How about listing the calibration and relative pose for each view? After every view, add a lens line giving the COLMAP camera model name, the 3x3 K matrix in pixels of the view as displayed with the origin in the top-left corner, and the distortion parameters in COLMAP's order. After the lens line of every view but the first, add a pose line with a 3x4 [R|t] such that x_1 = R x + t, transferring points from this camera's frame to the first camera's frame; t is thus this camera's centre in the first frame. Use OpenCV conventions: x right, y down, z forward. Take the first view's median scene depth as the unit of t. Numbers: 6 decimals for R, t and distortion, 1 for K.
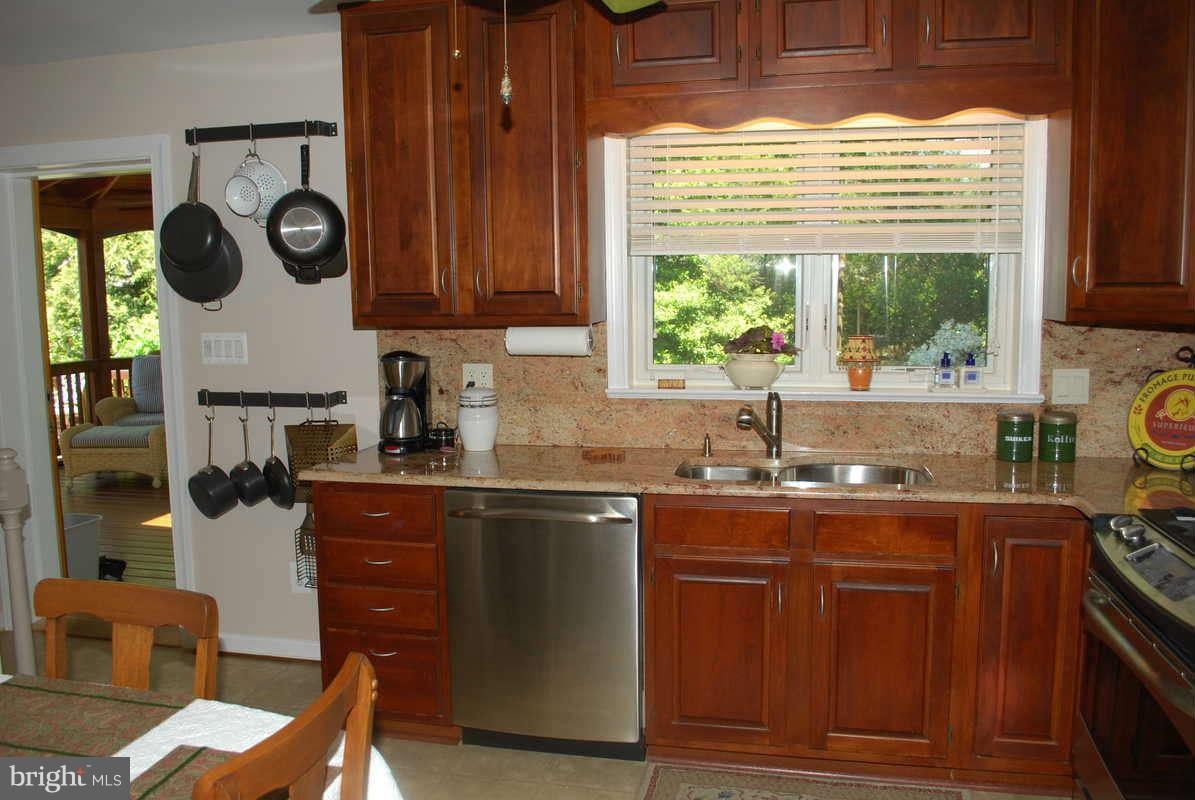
lens RADIAL K [[944.0, 0, 595.4], [0, 944.0, 400.7], [0, 0, 1]] dist [-0.077875, 0.000504]
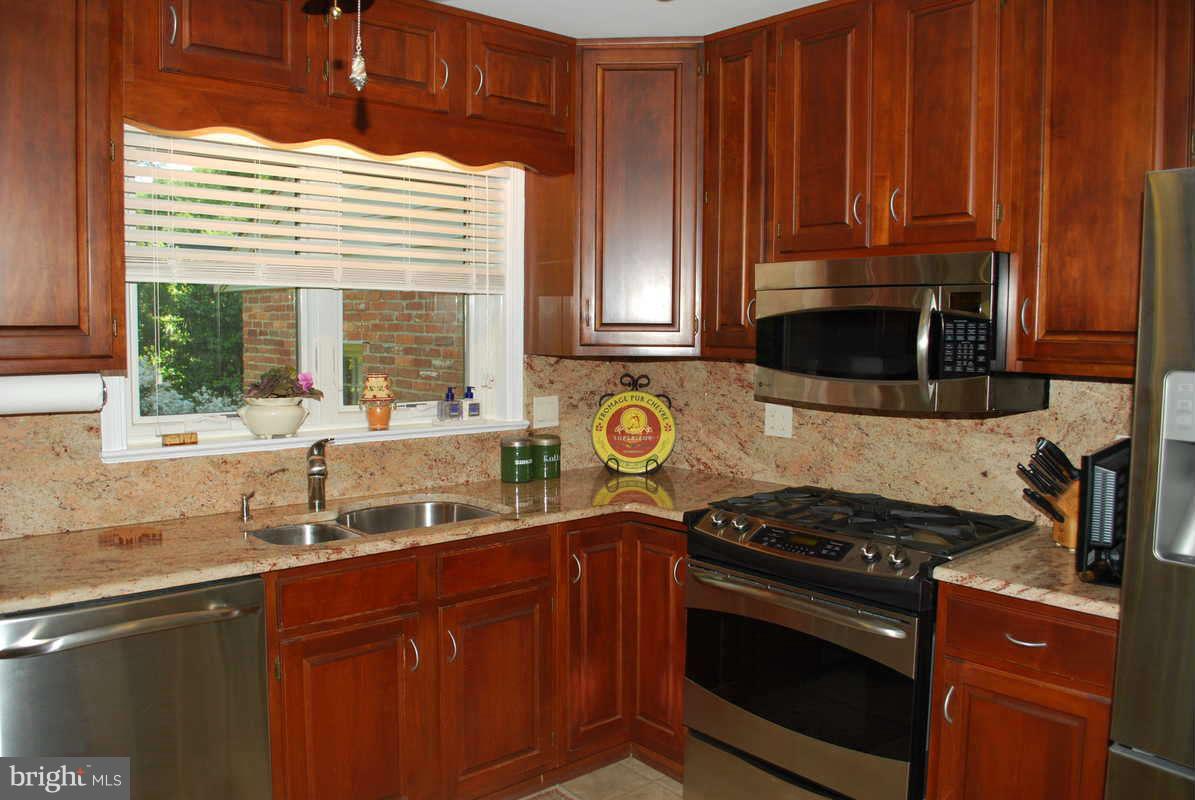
lens RADIAL K [[944.0, 0, 591.6], [0, 944.0, 402.2], [0, 0, 1]] dist [-0.077875, 0.000504]
pose [[0.595956, -0.050936, 0.801400, -0.380308], [0.076849, 0.997023, 0.006221, -0.029472], [-0.799332, 0.057879, 0.598096, 0.244779]]
